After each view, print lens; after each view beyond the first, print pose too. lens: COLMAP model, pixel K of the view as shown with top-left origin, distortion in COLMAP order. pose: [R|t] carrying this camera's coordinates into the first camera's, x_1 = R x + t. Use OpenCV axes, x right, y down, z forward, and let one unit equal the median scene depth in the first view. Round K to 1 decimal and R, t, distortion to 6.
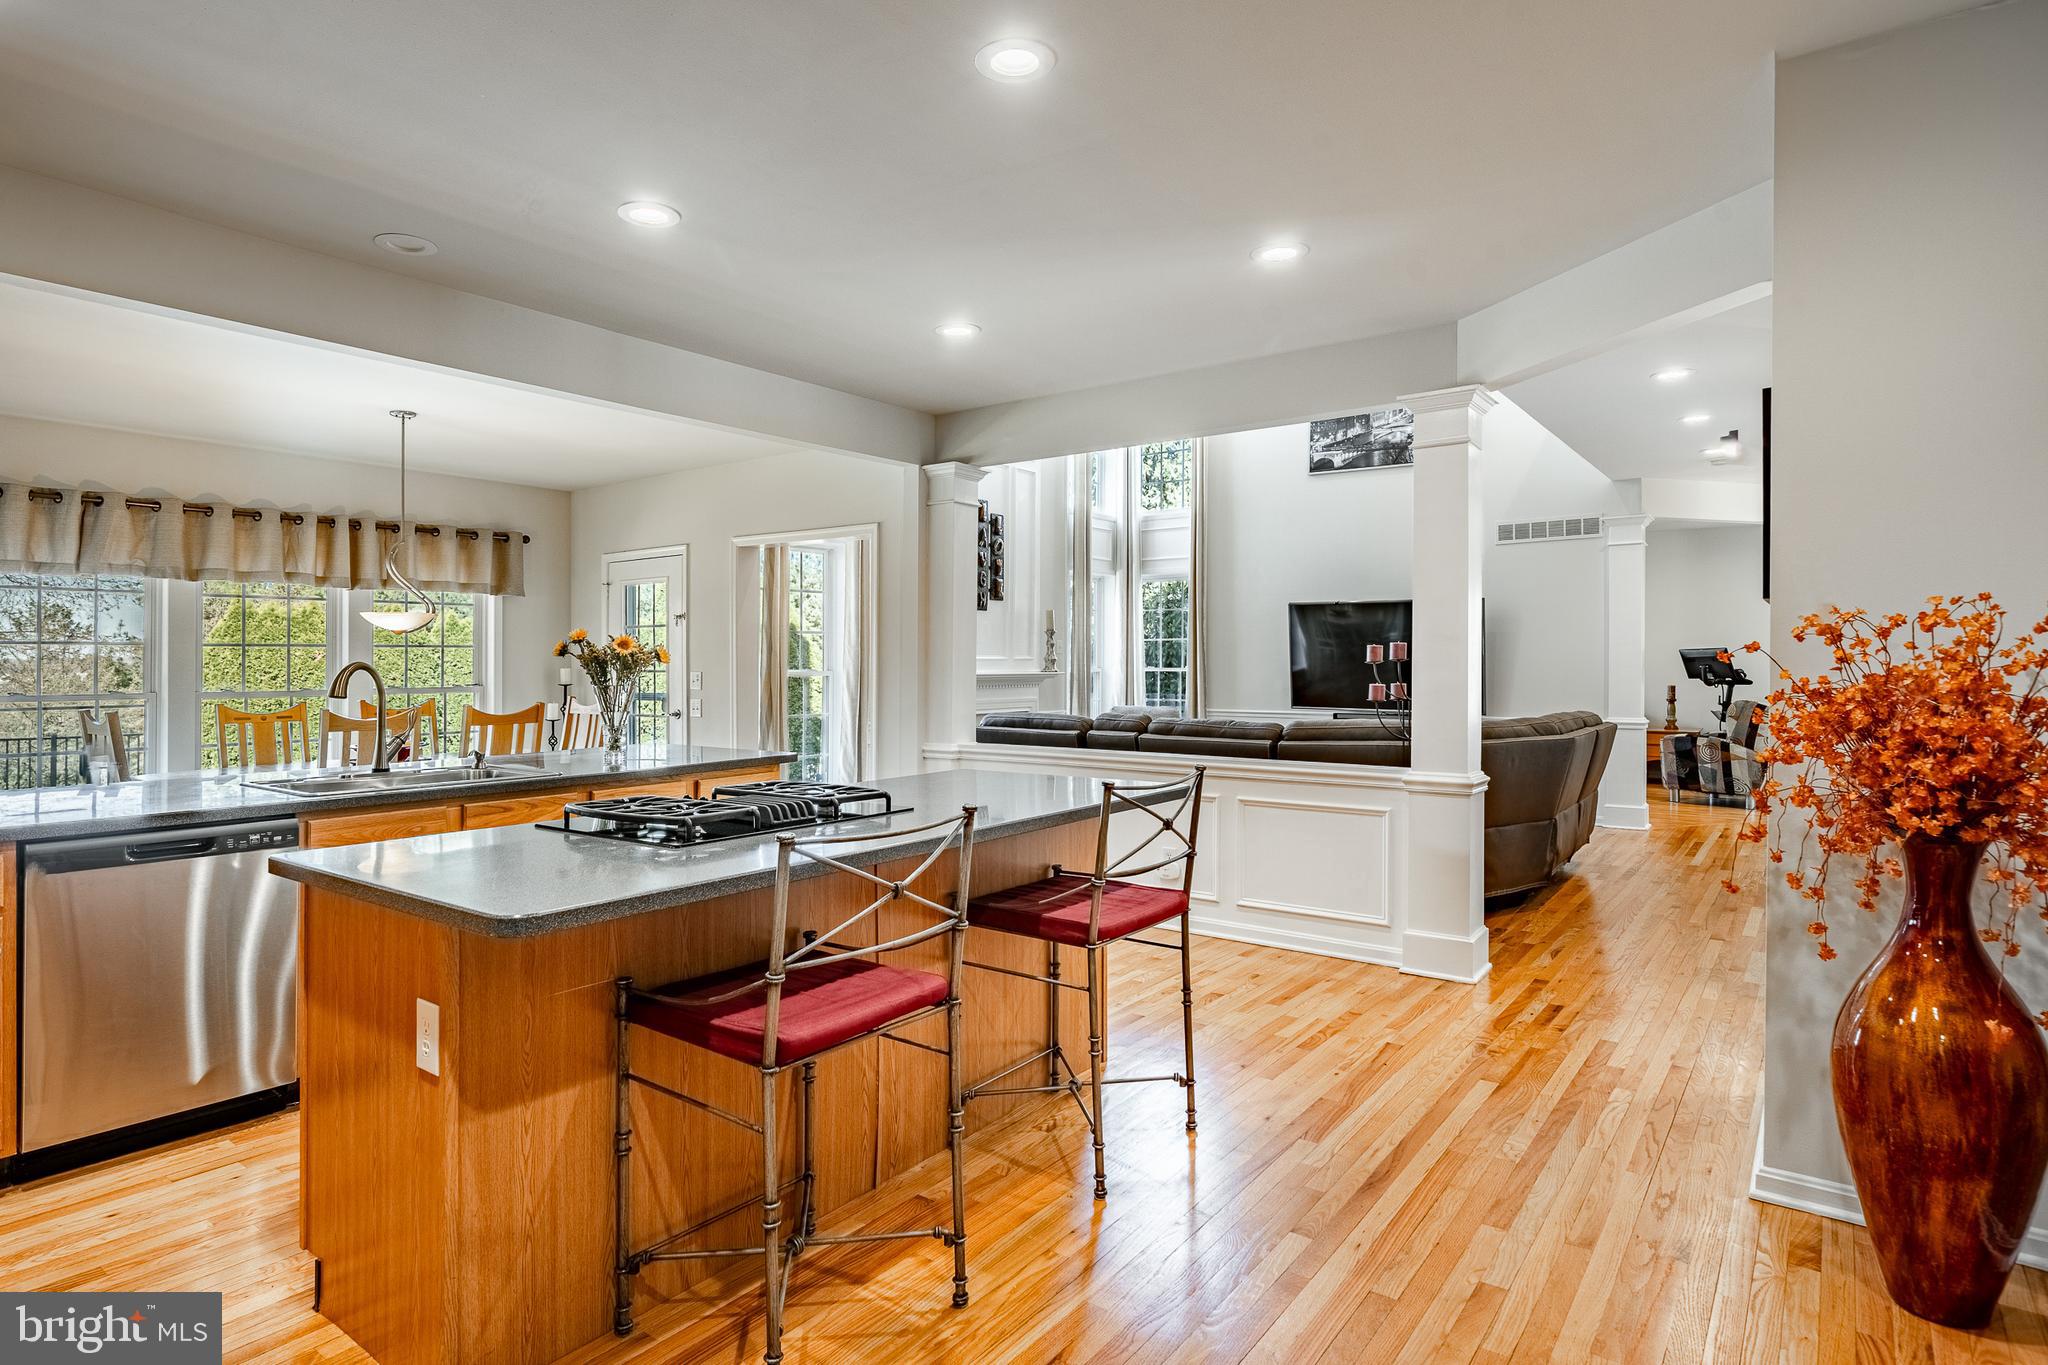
lens RADIAL K [[1080.3, 0, 1013.8], [0, 1080.3, 666.1], [0, 0, 1]] dist [-0.002265, -0.000016]
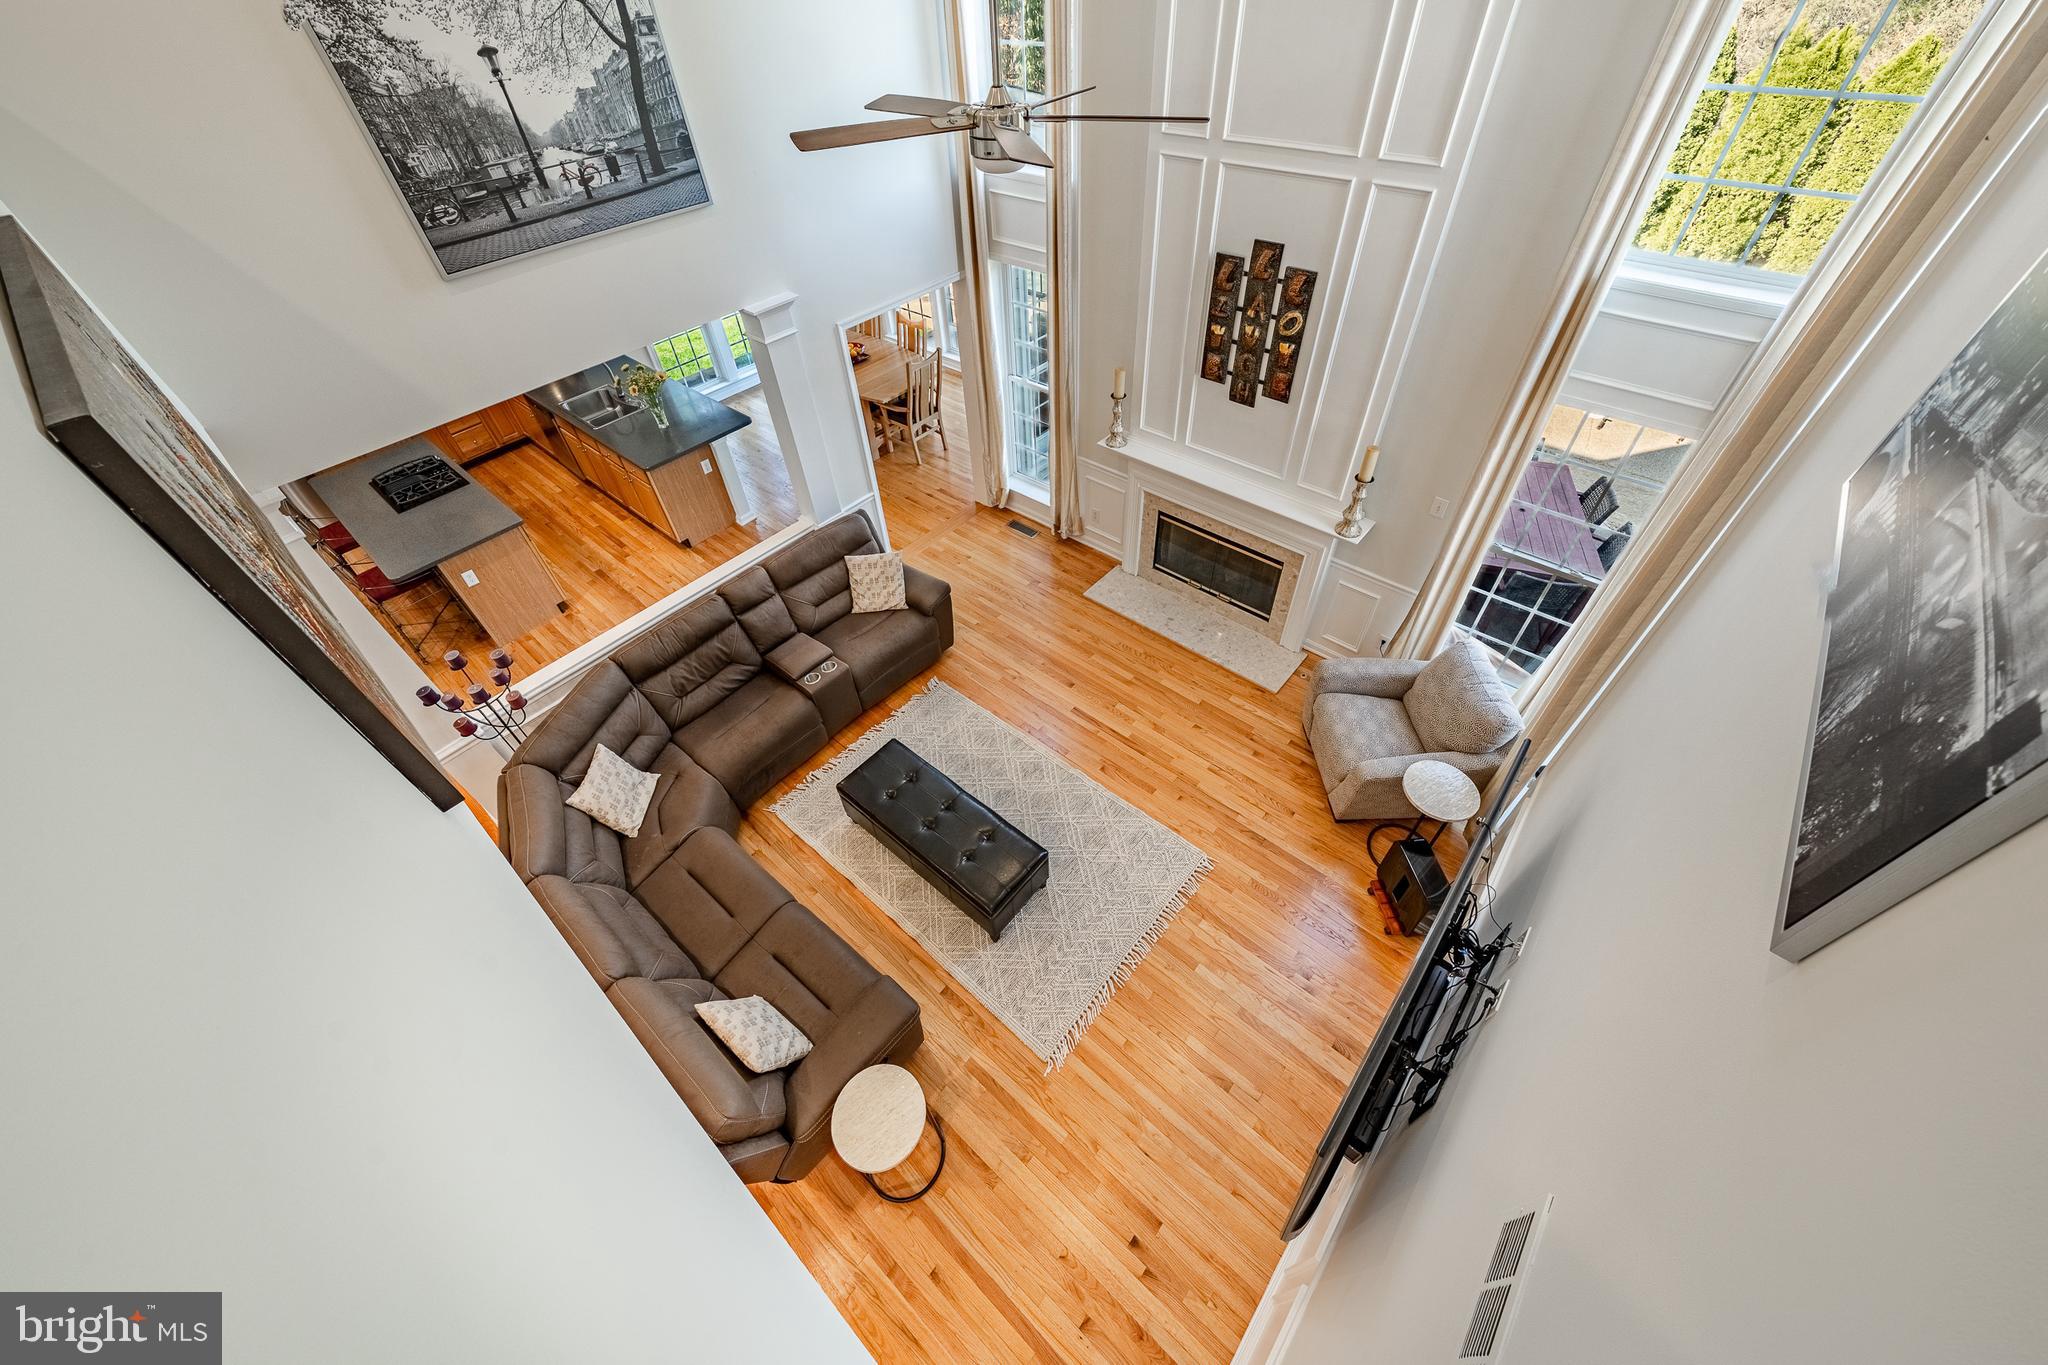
lens RADIAL K [[730.3, 0, 1022.3], [0, 730.3, 646.3], [0, 0, 1]] dist [-0.009872, 0.000005]
pose [[-0.056385, 0.707400, -0.704561, 0.993145], [0.041605, 0.706735, 0.706254, -0.648195], [0.997542, 0.010509, -0.069281, 1.915740]]
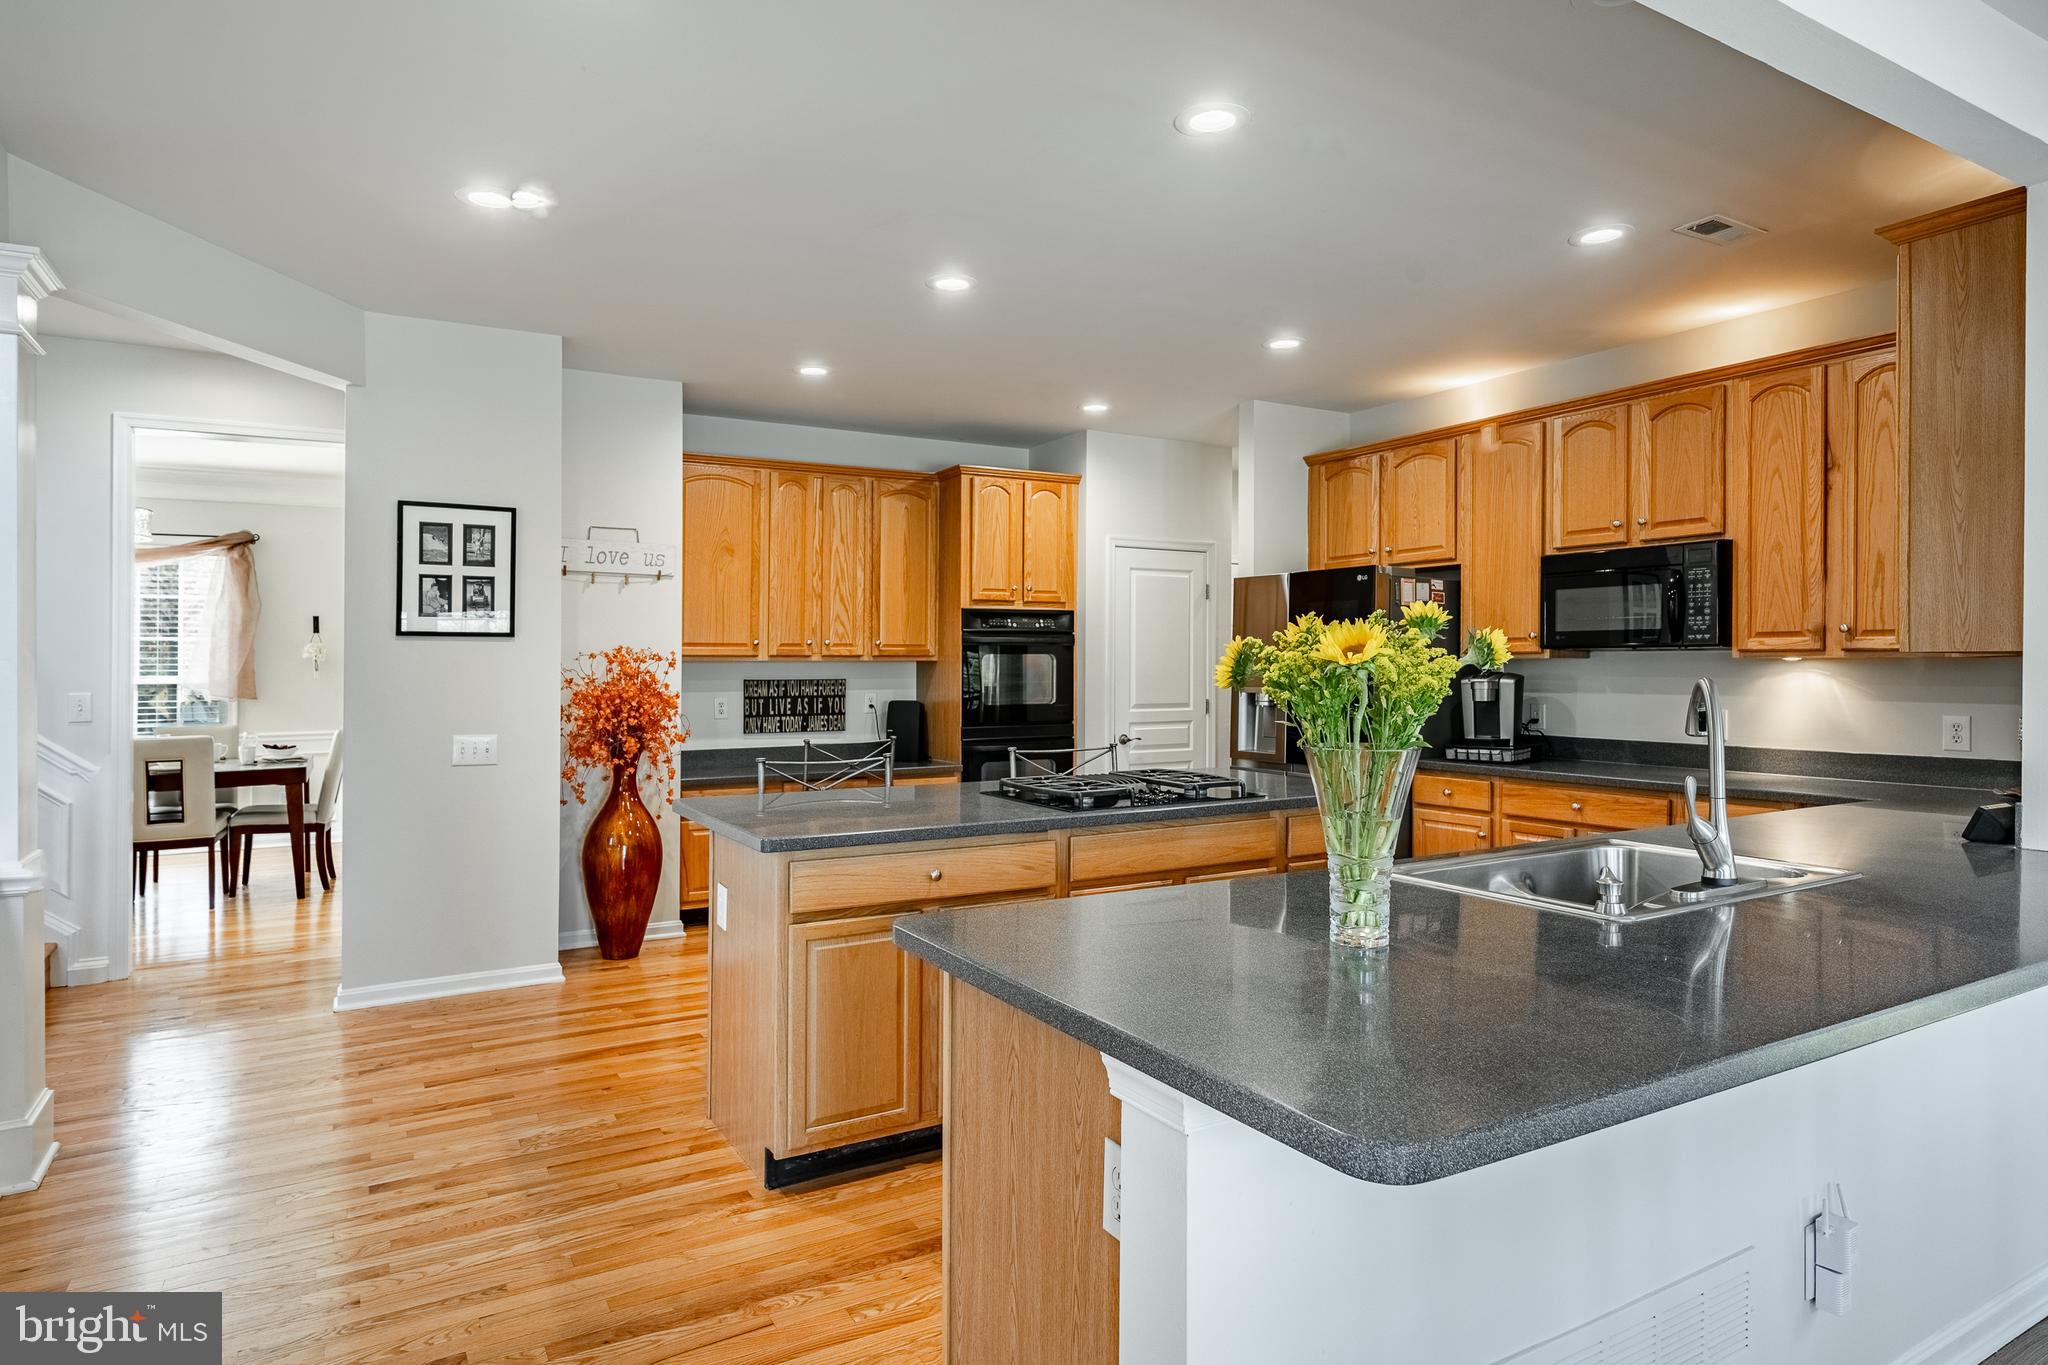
lens RADIAL K [[1174.1, 0, 1019.4], [0, 1174.1, 656.5], [0, 0, 1]] dist [-0.002551, -0.001032]
pose [[-0.924836, 0.003702, 0.380348, -0.421455], [0.005354, 0.999980, 0.003286, -0.014710], [-0.380329, 0.005075, -0.924837, 1.460488]]
